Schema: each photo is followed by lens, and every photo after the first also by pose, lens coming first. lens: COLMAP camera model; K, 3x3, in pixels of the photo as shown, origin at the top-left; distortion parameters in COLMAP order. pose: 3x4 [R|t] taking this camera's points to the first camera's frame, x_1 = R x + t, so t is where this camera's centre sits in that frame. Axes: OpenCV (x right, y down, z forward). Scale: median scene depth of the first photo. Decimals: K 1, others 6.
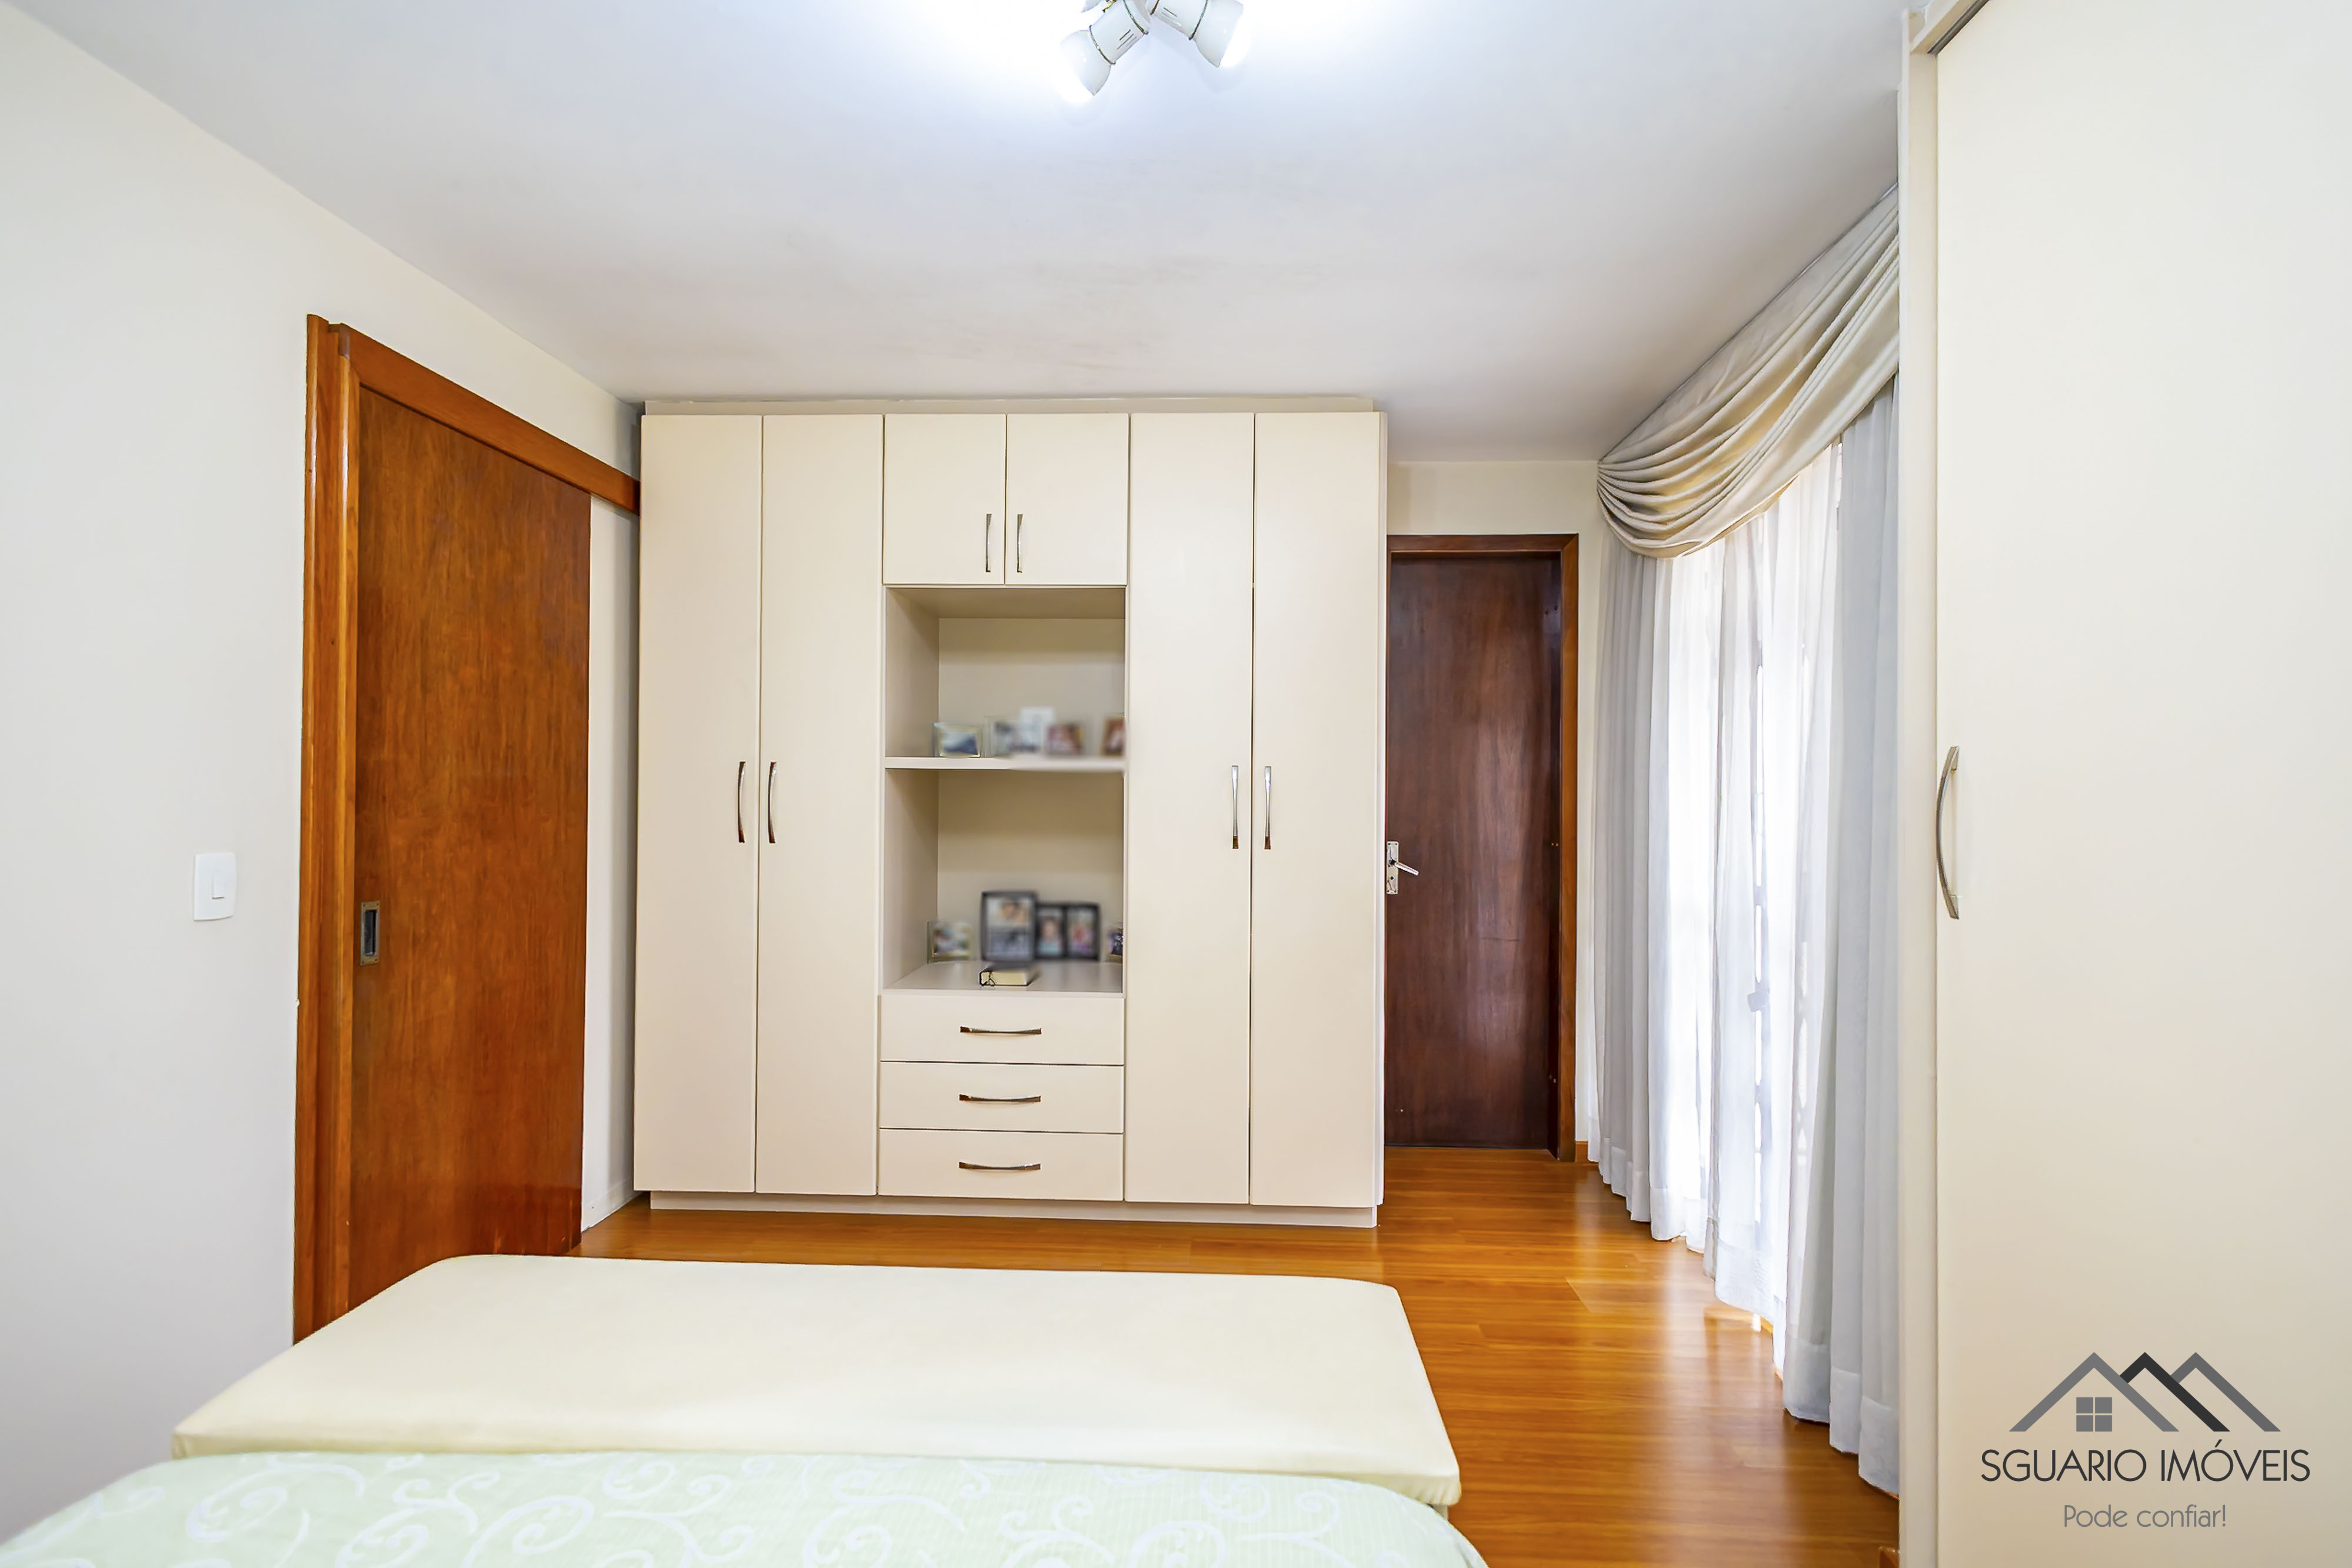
lens RADIAL K [[1081.3, 0, 1172.8], [0, 1081.3, 792.7], [0, 0, 1]] dist [0.010175, -0.003216]
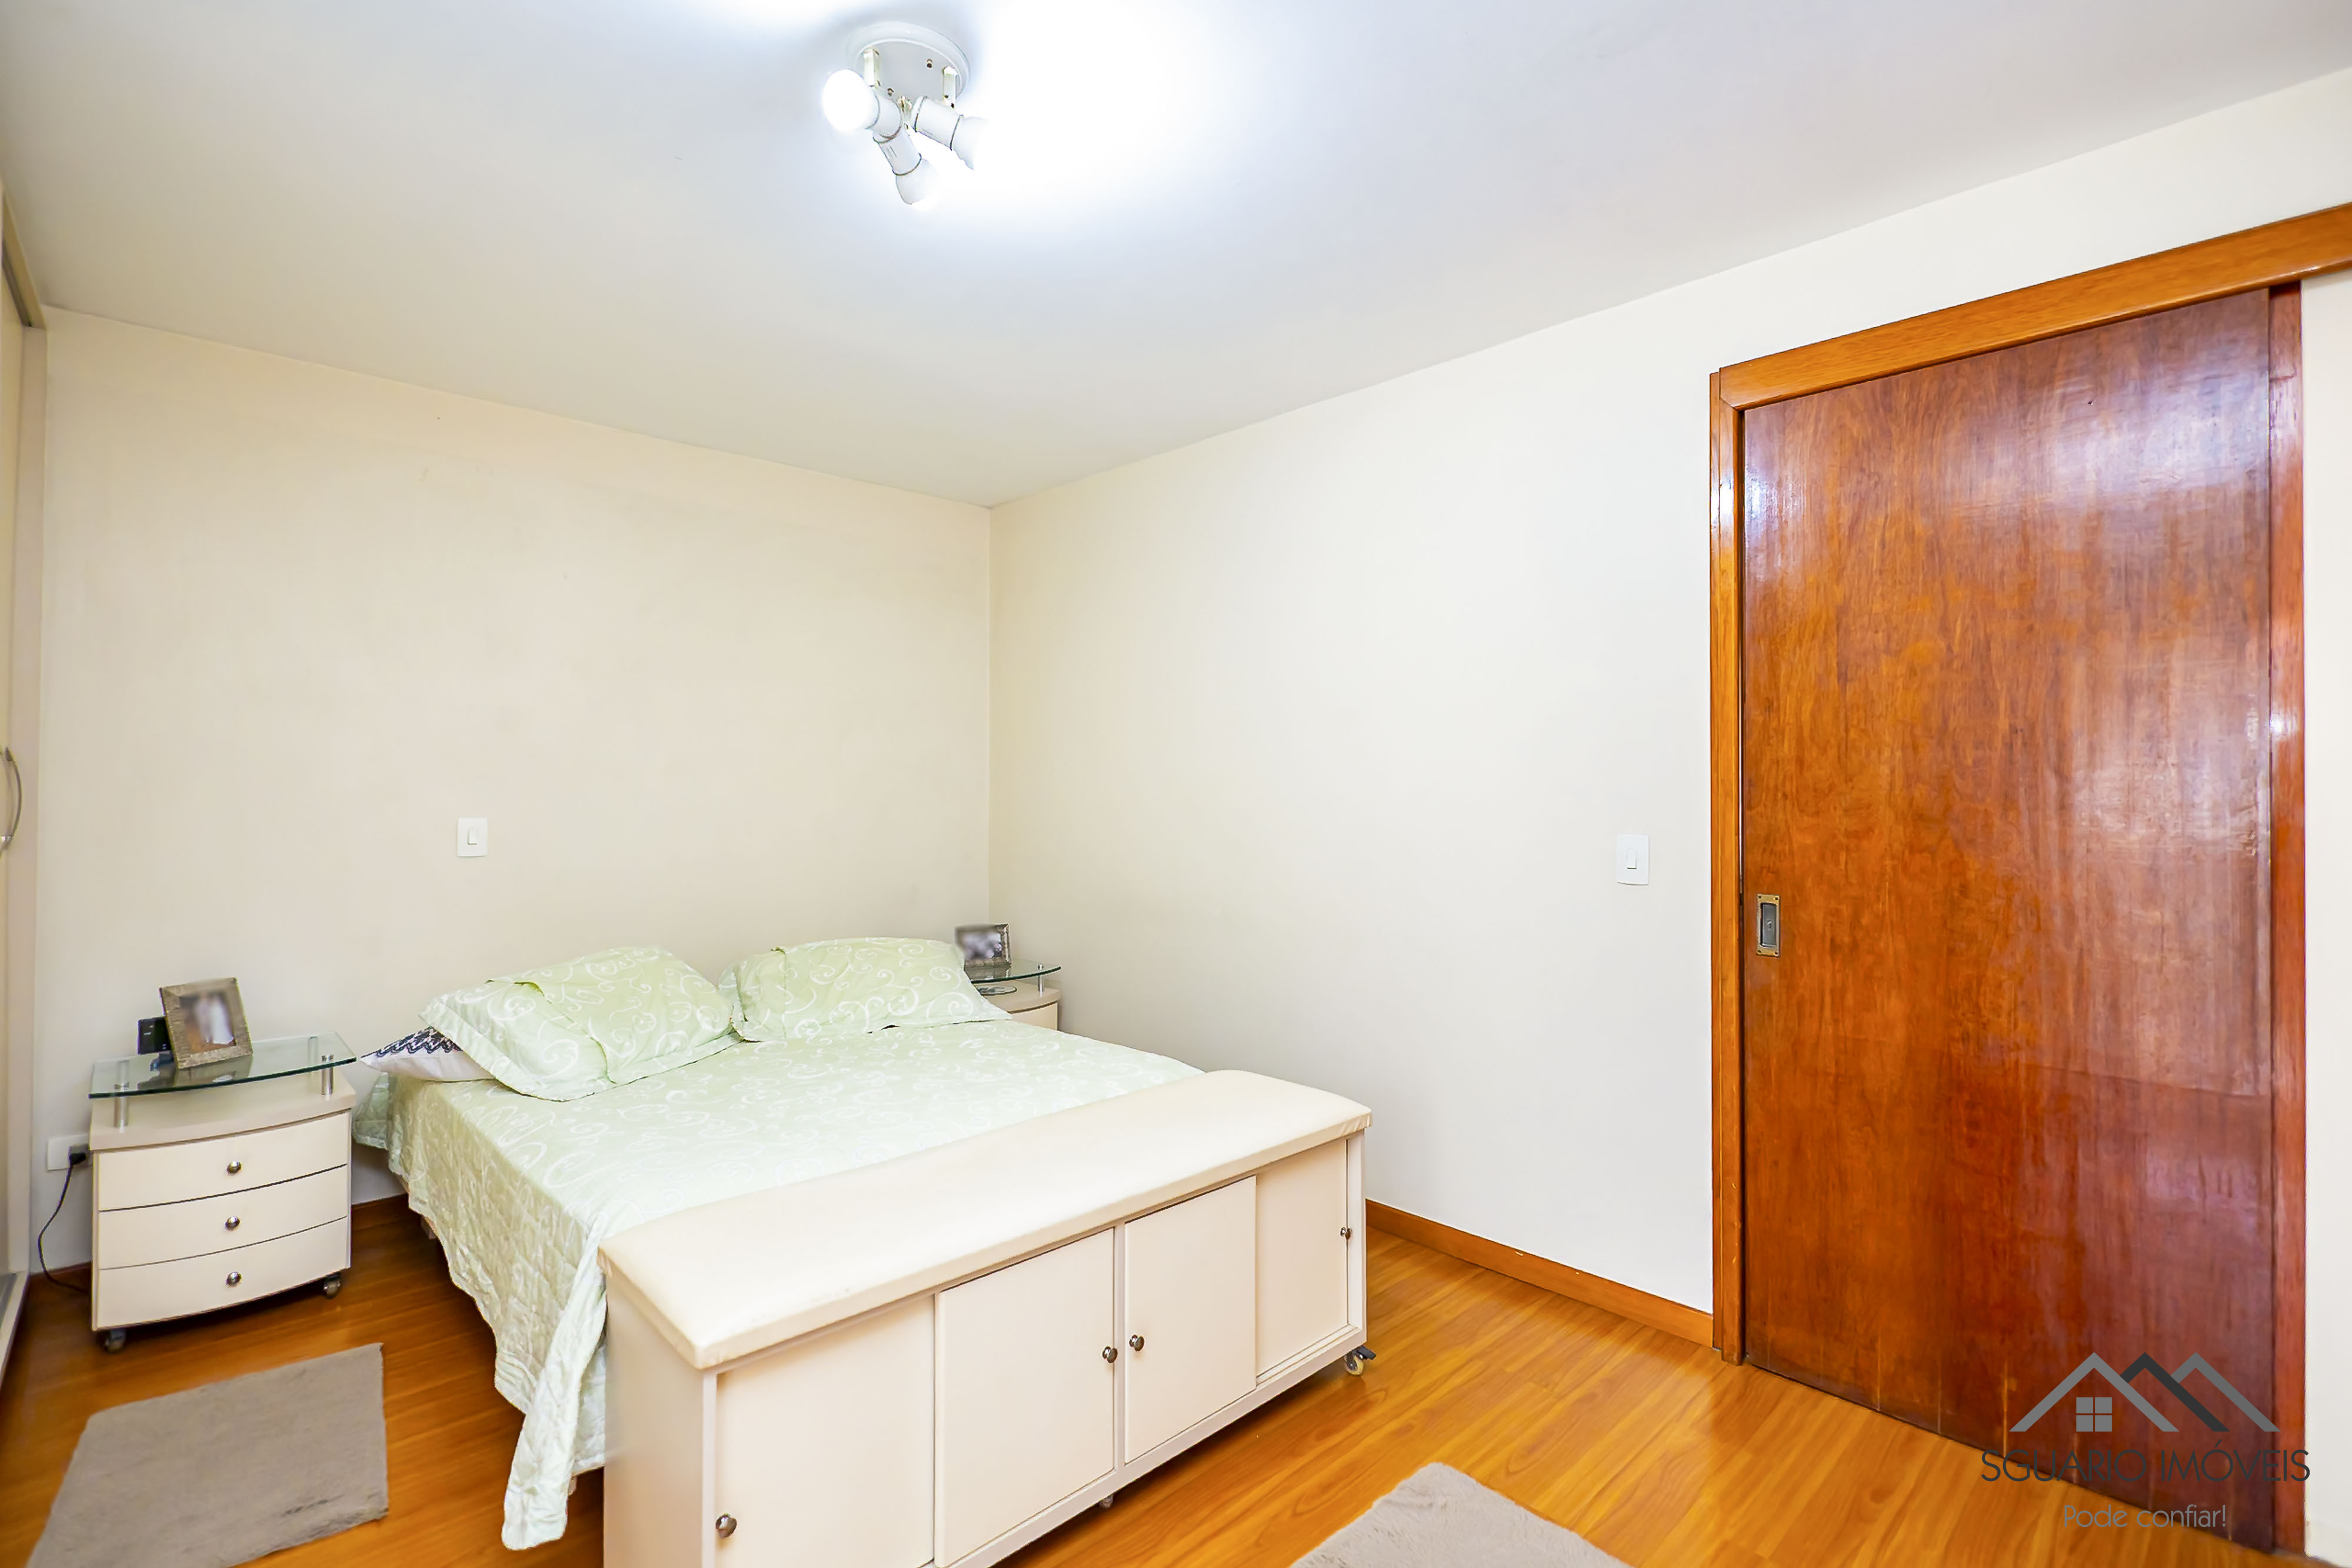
lens RADIAL K [[1081.3, 0, 1172.9], [0, 1081.3, 780.7], [0, 0, 1]] dist [0.010175, -0.003216]
pose [[-0.698777, -0.015789, -0.715166, 0.370446], [-0.010650, 0.999875, -0.011670, 0.008479], [0.715261, -0.000538, -0.698858, 1.215765]]
